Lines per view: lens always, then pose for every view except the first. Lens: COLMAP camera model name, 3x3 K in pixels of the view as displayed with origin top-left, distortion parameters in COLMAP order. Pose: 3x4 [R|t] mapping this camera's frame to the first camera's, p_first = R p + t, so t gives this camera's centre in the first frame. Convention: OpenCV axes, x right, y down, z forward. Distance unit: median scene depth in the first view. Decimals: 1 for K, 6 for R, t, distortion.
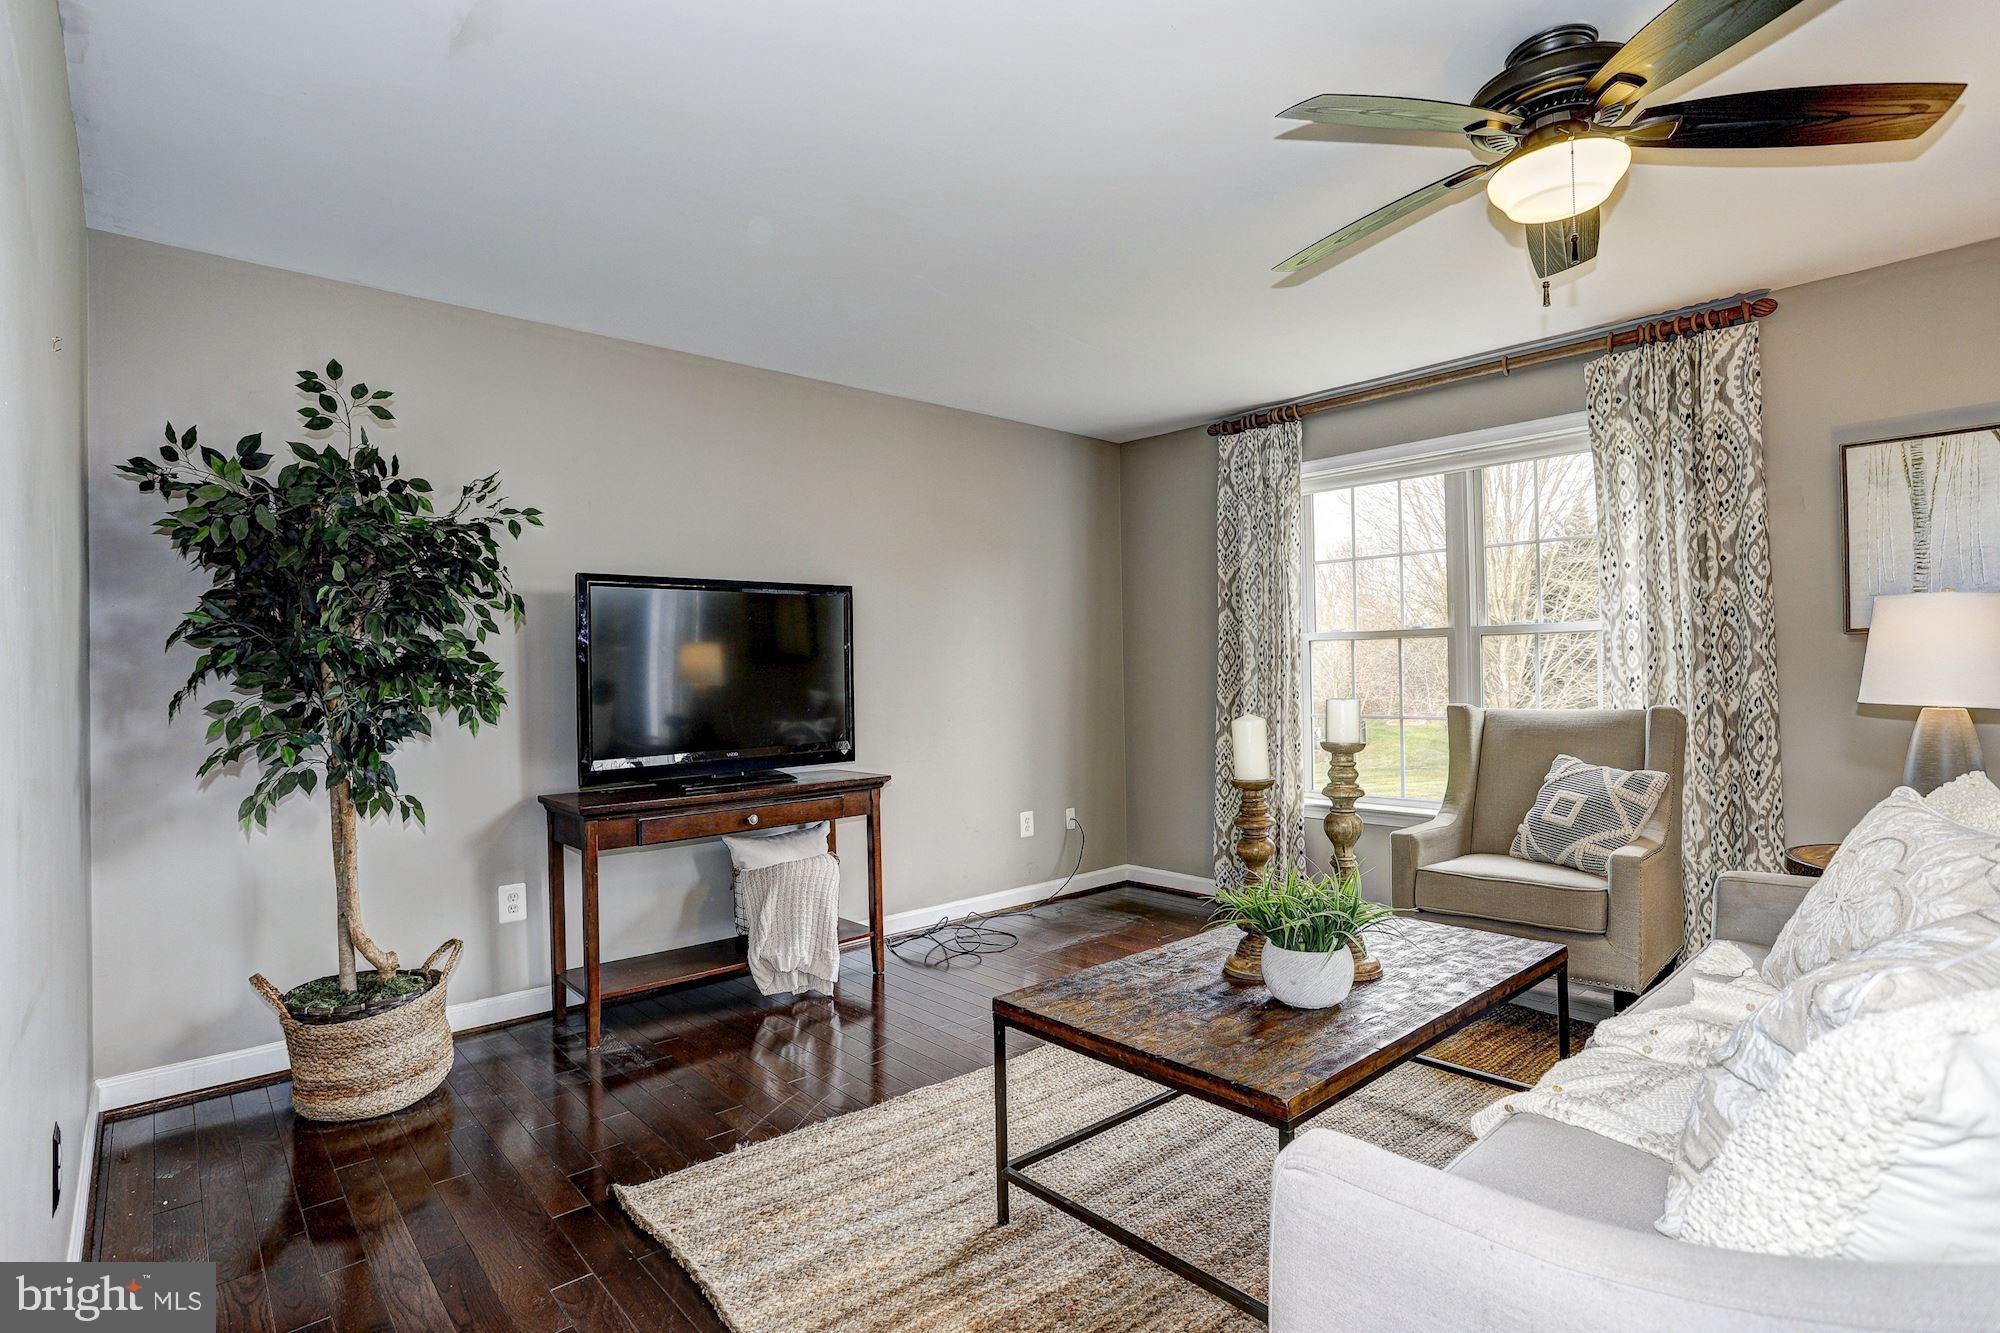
lens RADIAL K [[1007.1, 0, 1037.5], [0, 1007.1, 664.2], [0, 0, 1]] dist [-0.041654, 0.009285]
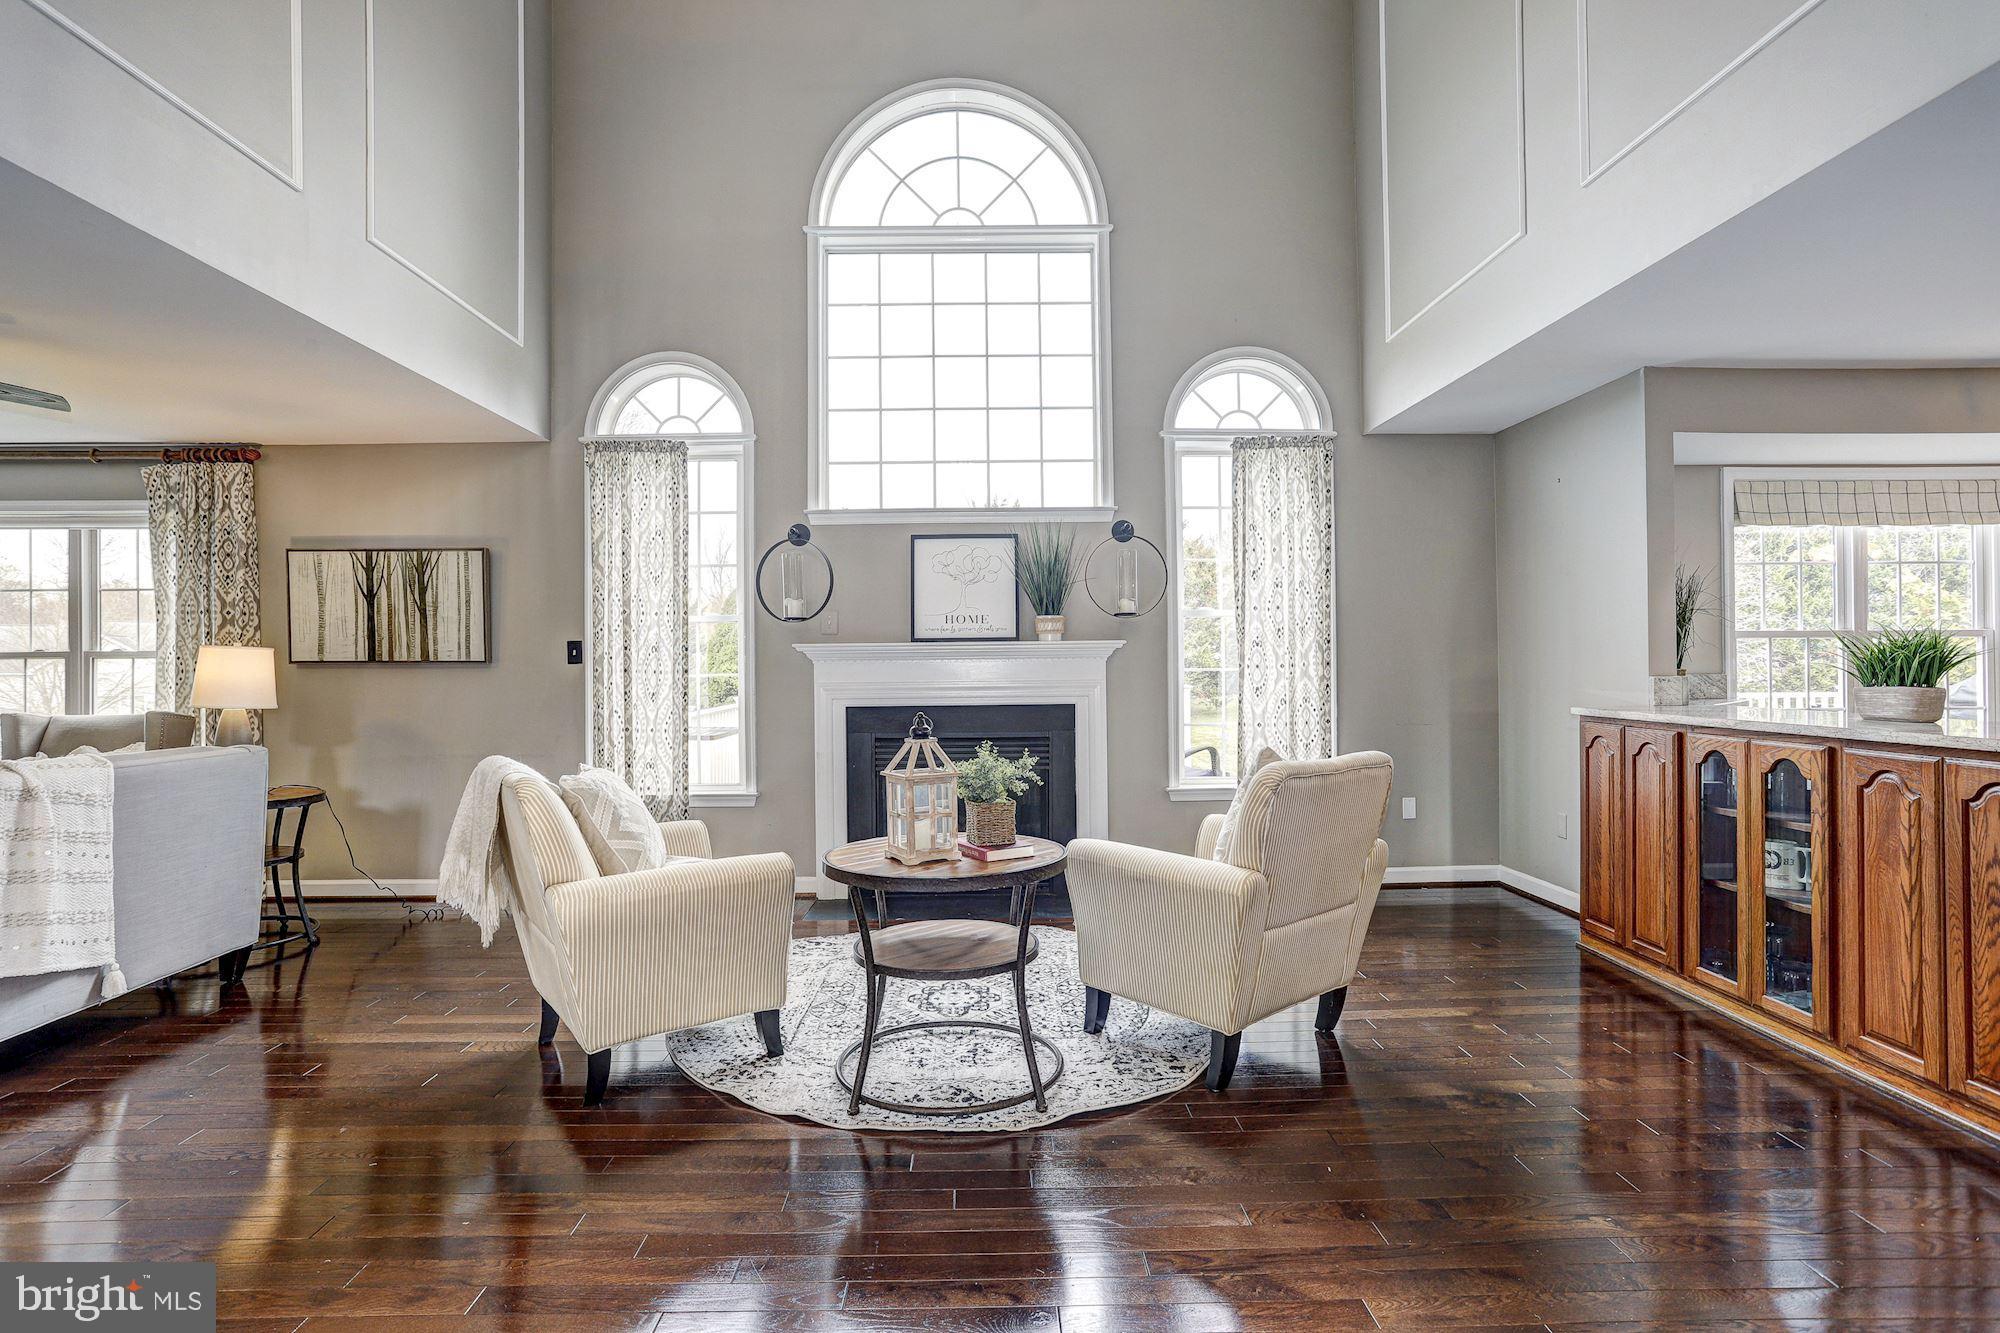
lens RADIAL K [[958.8, 0, 982.3], [0, 958.8, 668.4], [0, 0, 1]] dist [-0.038883, 0.015685]
pose [[0.673583, 0.005904, 0.739088, 0.487328], [-0.006217, 0.999978, -0.002322, -0.030612], [-0.739086, -0.003031, 0.673604, -1.006946]]
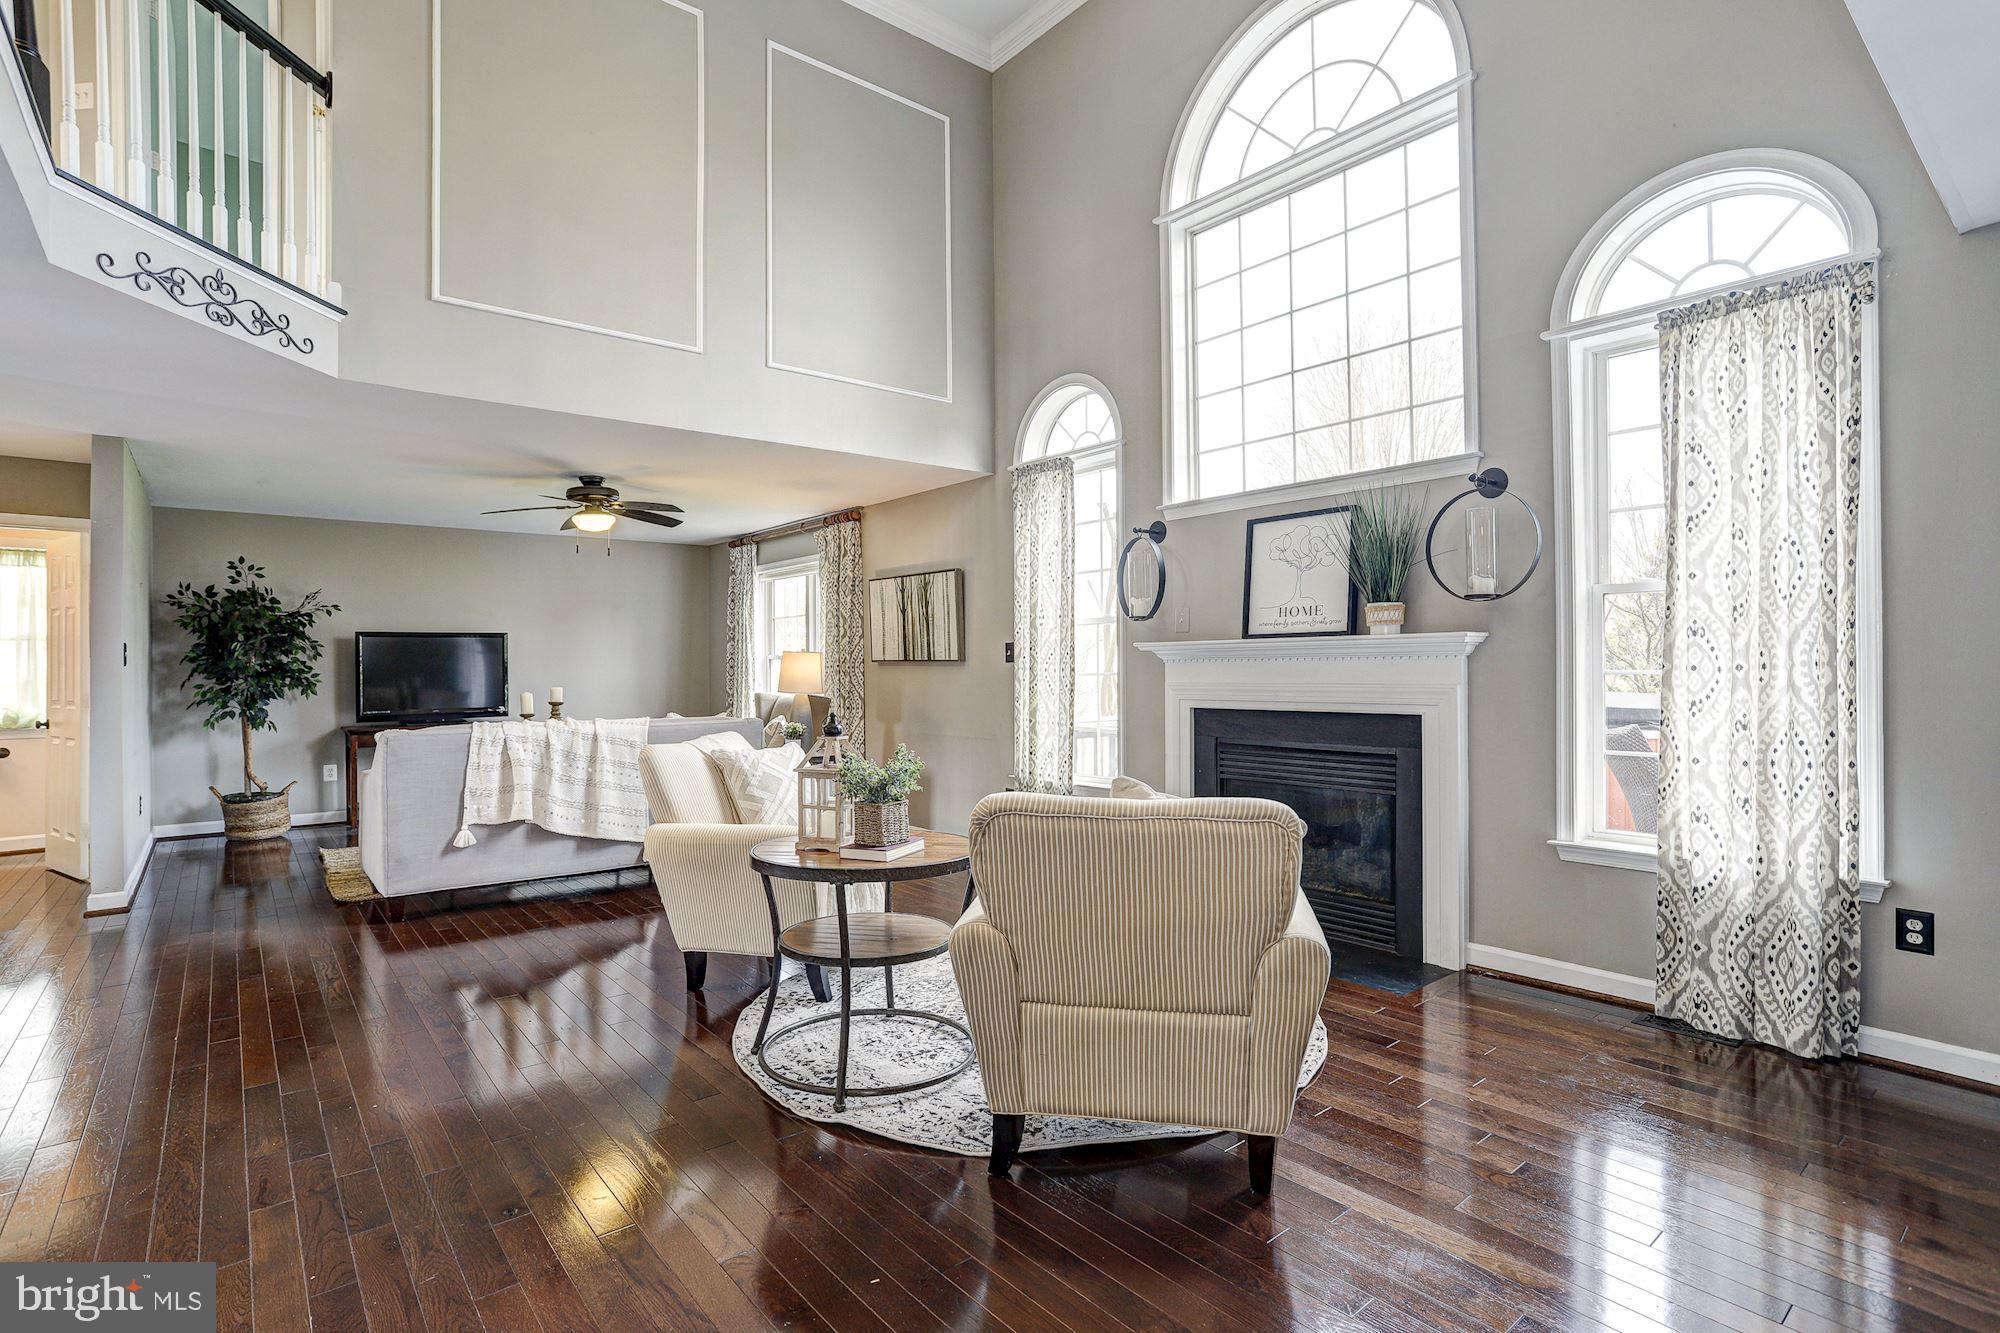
lens RADIAL K [[958.8, 0, 995.5], [0, 958.8, 664.9], [0, 0, 1]] dist [-0.038883, 0.015685]
pose [[0.998402, 0.008388, -0.055890, 1.364499], [-0.008085, 0.999951, 0.005646, -0.044323], [0.055934, -0.005185, 0.998421, -1.326697]]
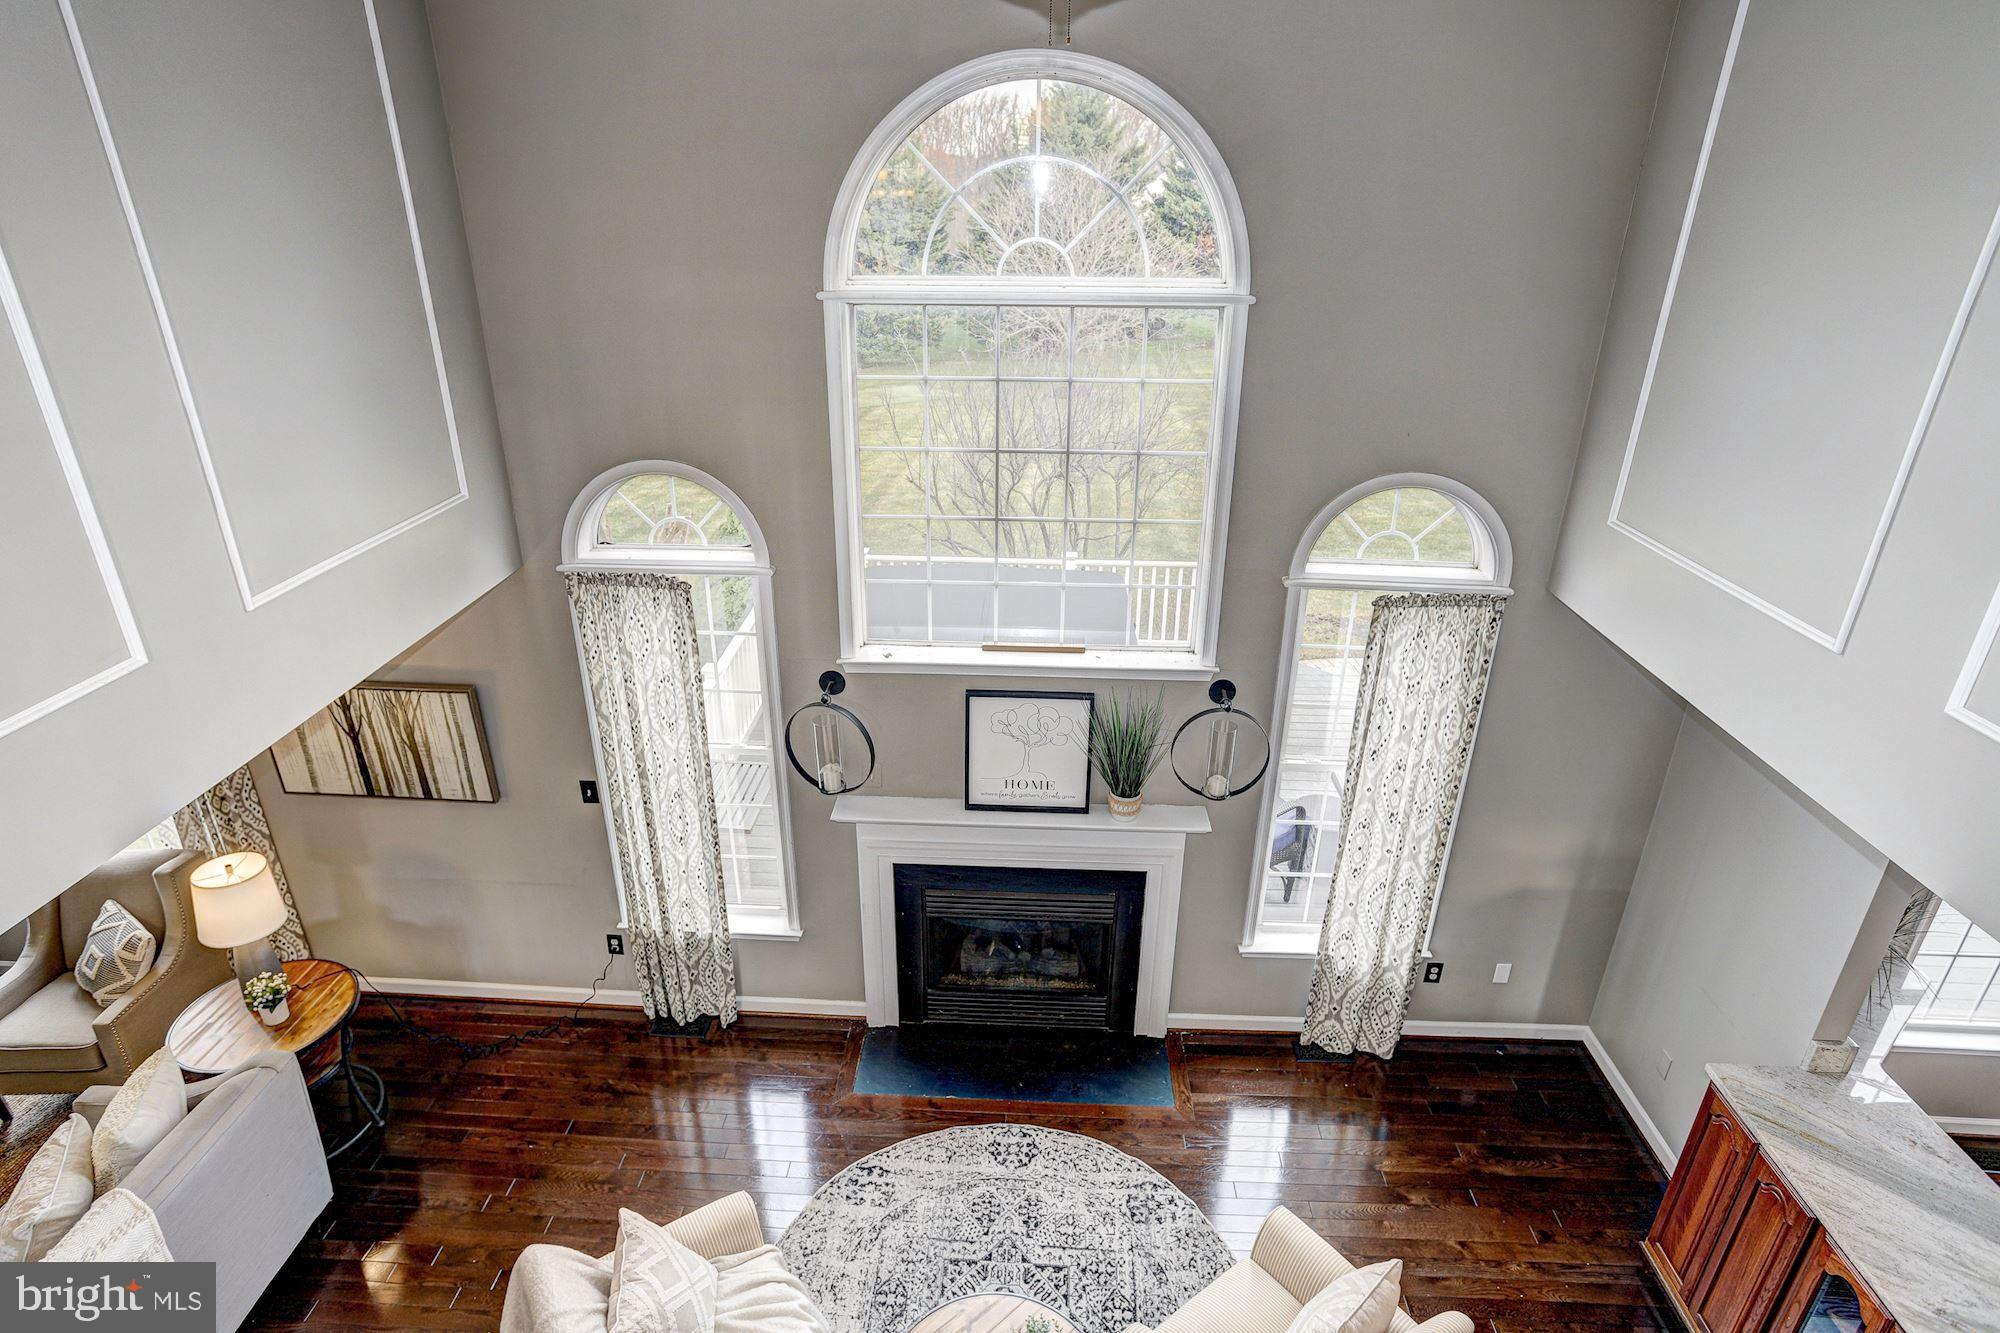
lens RADIAL K [[1029.1, 0, 991.3], [0, 1029.1, 678.4], [0, 0, 1]] dist [-0.039112, 0.009797]
pose [[0.713413, -0.271461, 0.646027, 0.713235], [-0.022946, 0.912372, 0.408718, -0.935120], [-0.700368, -0.306409, 0.644669, -0.761681]]
